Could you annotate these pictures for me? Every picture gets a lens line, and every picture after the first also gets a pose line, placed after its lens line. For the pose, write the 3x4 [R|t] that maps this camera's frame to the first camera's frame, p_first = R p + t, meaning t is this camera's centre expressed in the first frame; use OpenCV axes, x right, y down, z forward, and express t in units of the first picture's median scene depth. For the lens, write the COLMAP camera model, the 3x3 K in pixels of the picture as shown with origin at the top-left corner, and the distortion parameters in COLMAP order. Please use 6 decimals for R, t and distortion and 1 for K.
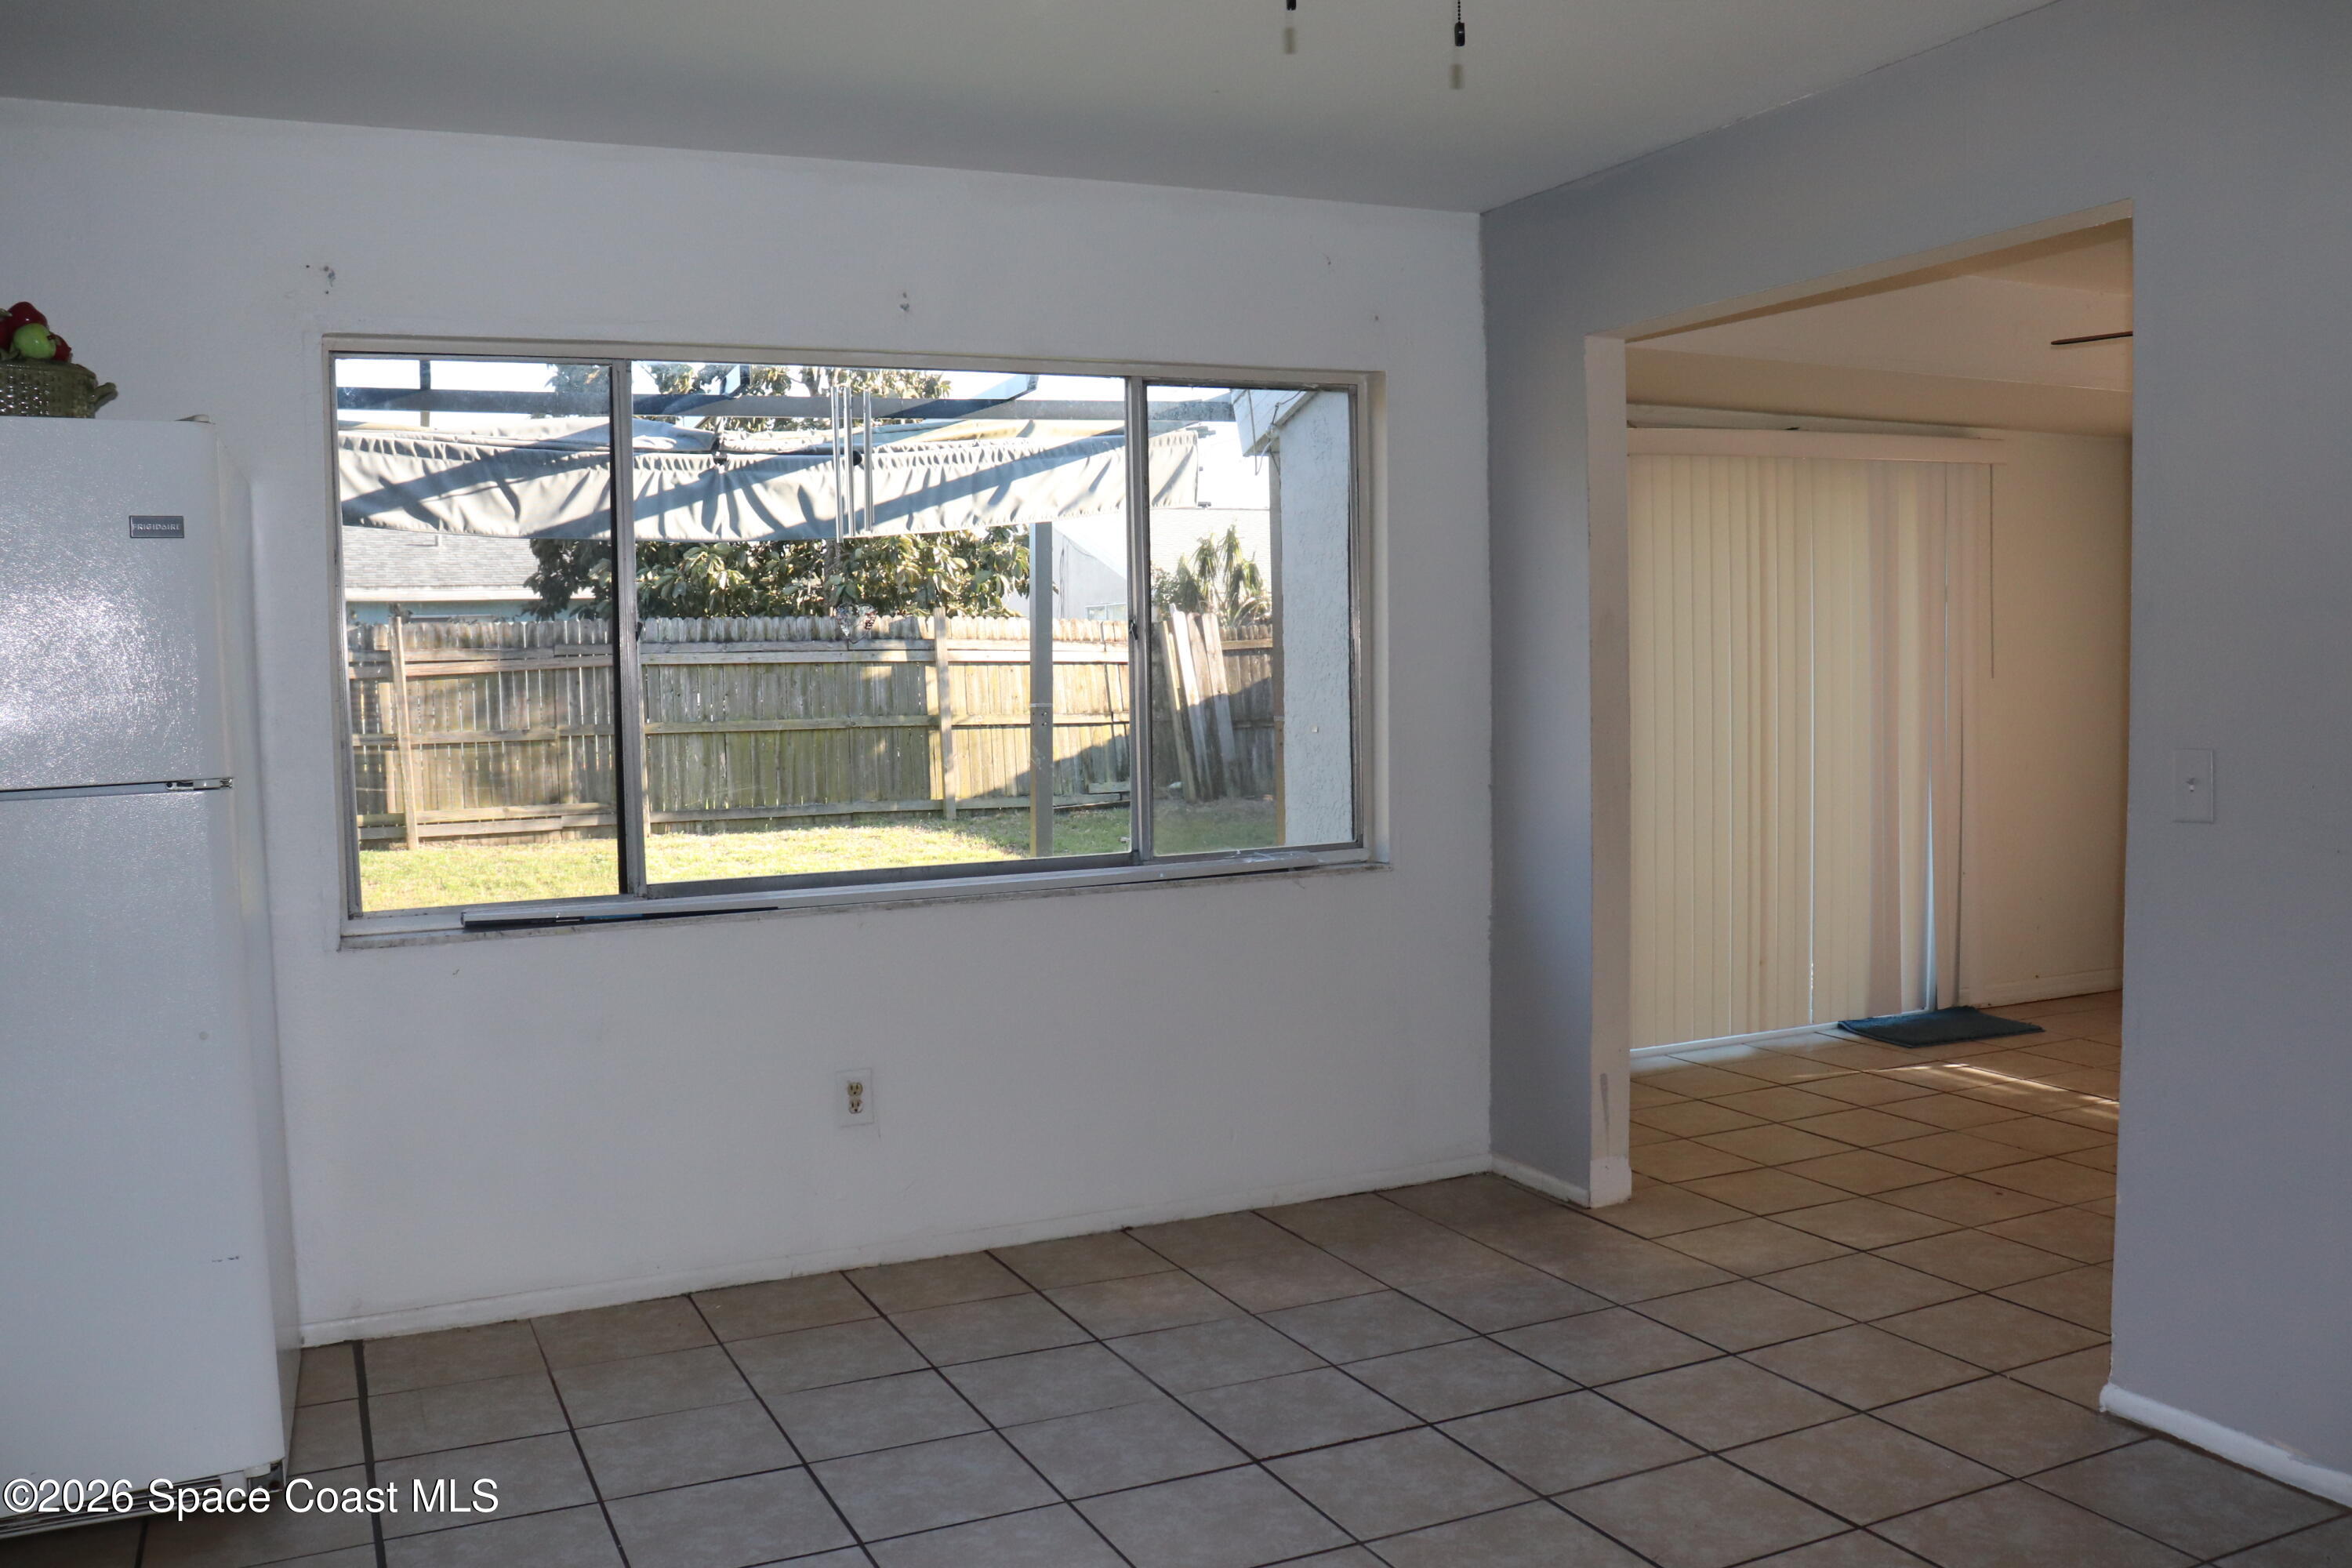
lens RADIAL K [[1923.6, 0, 1174.4], [0, 1923.6, 782.8], [0, 0, 1]] dist [-0.007283, -0.000421]
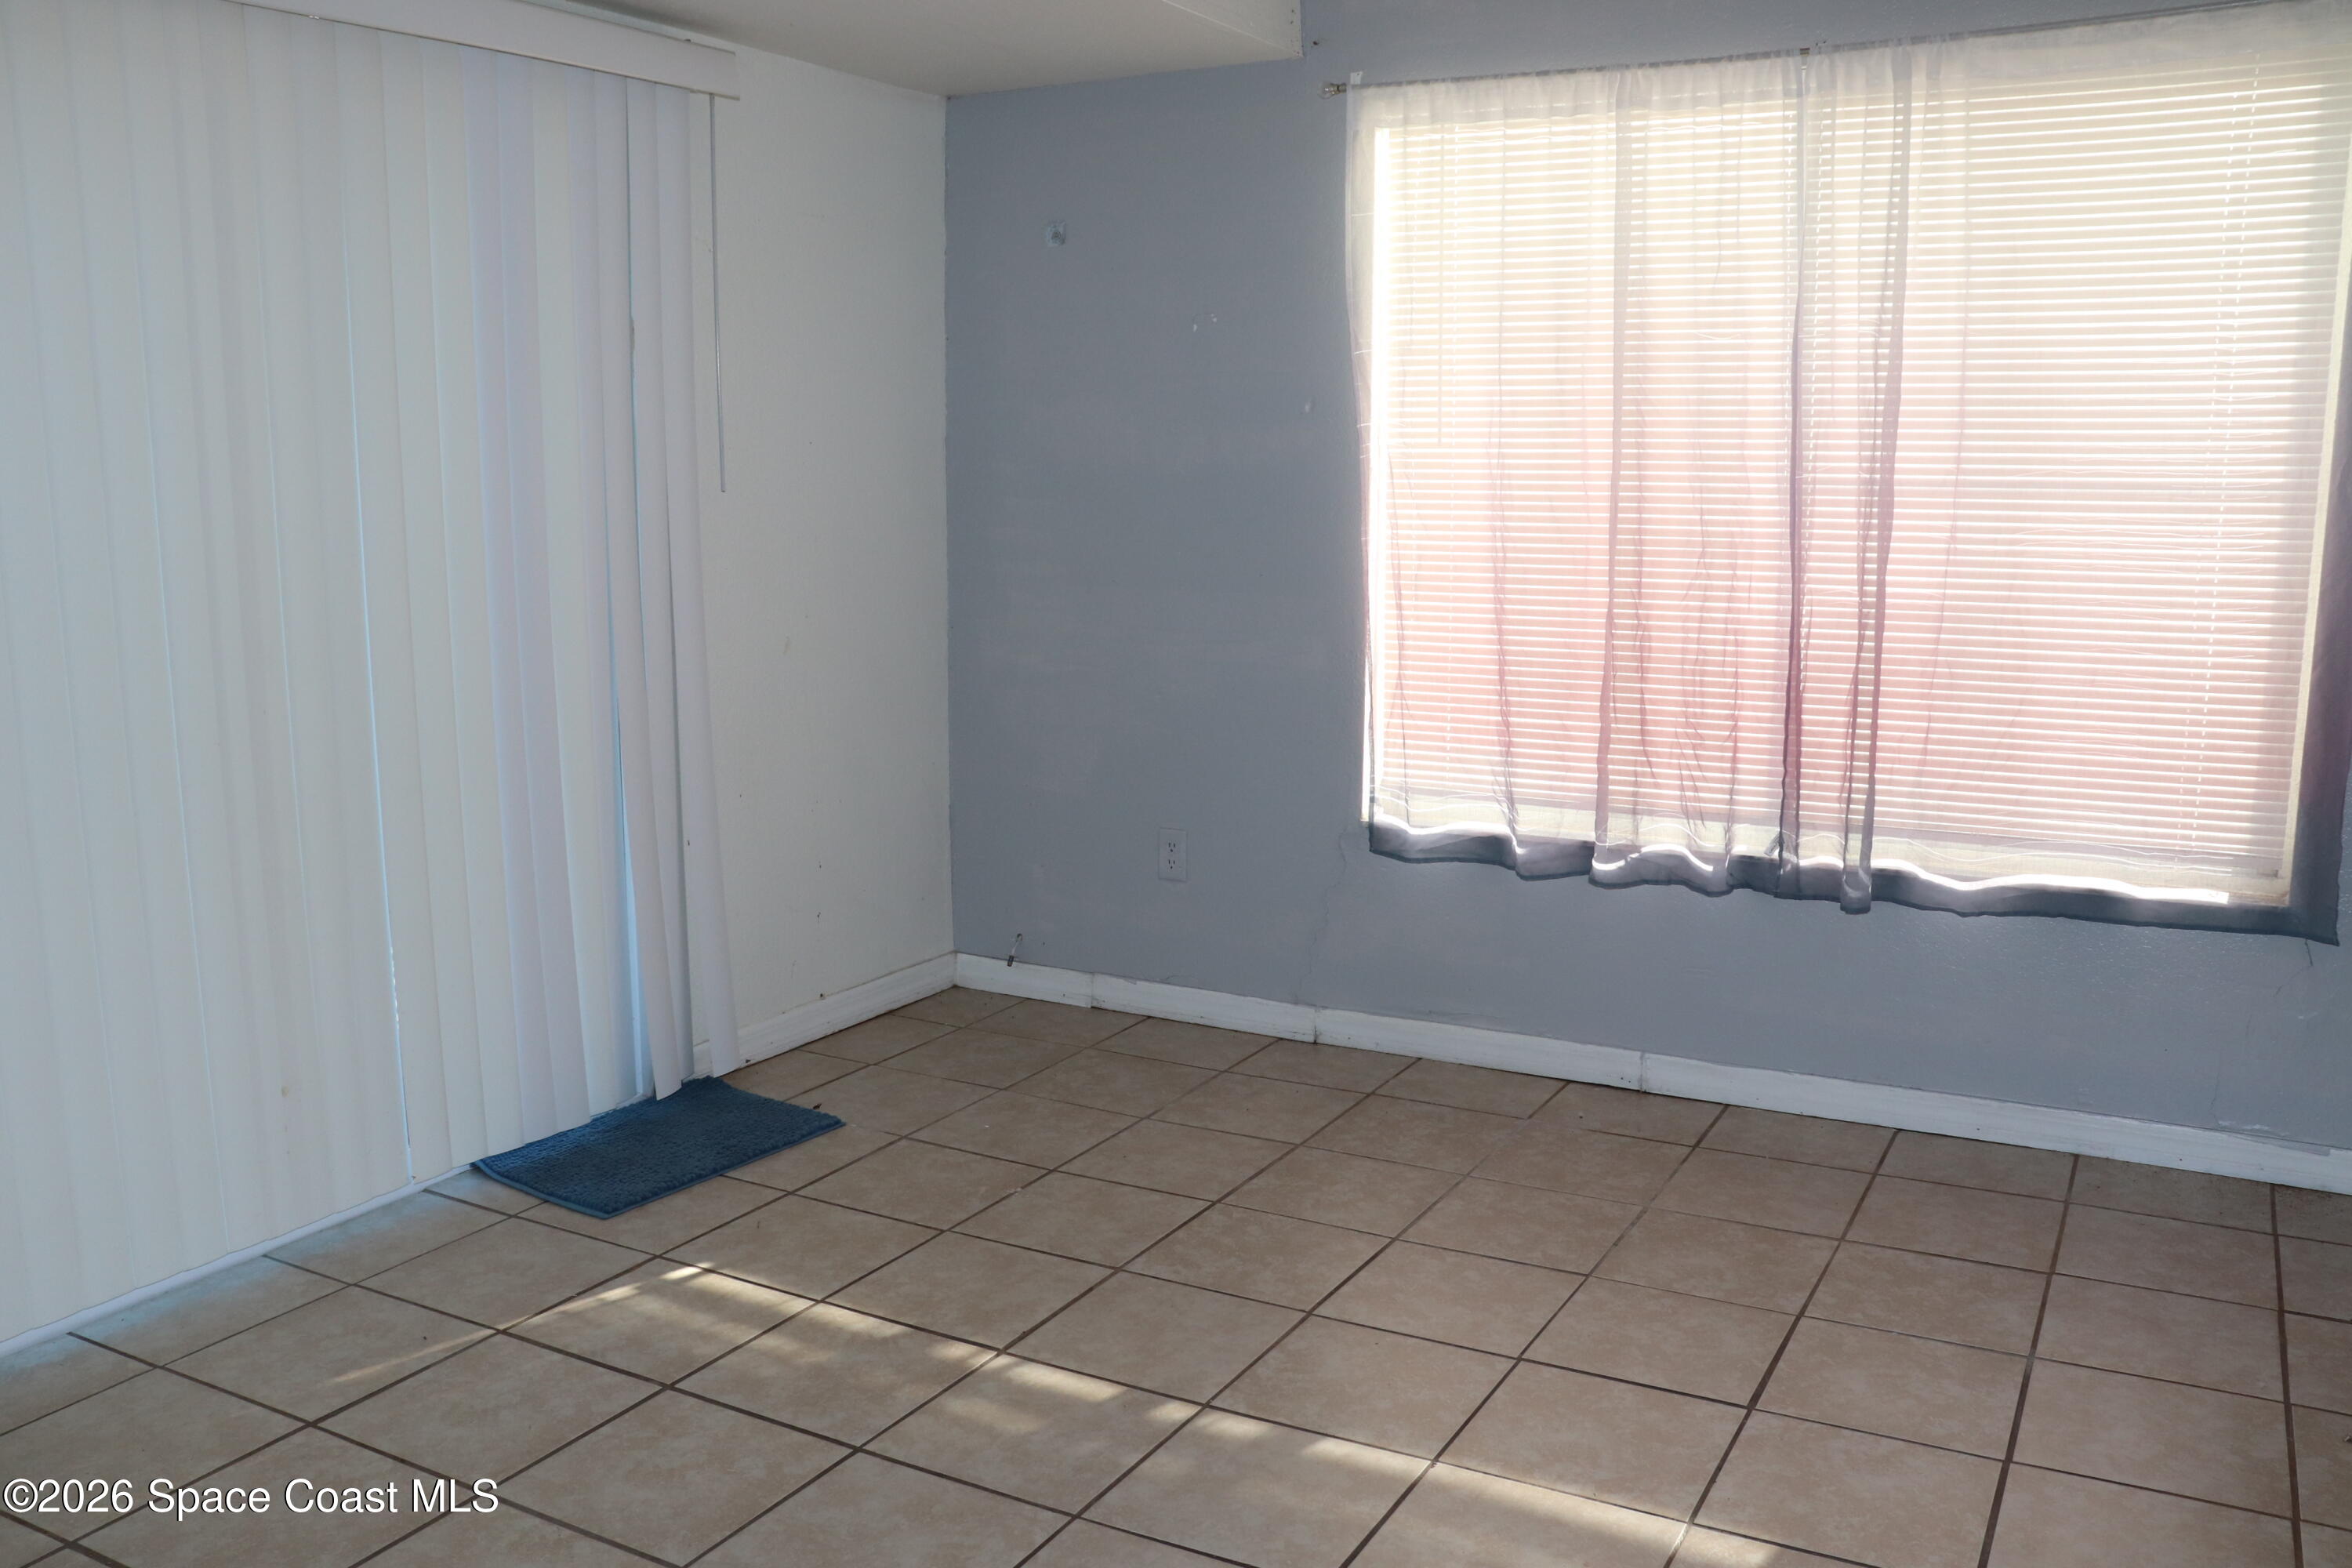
lens RADIAL K [[1923.6, 0, 1172.4], [0, 1923.6, 788.2], [0, 0, 1]] dist [-0.007283, -0.000421]
pose [[0.812262, -0.070291, 0.579042, 0.212297], [0.021399, 0.995635, 0.090845, -0.012414], [-0.582900, -0.061399, 0.810221, 0.493028]]
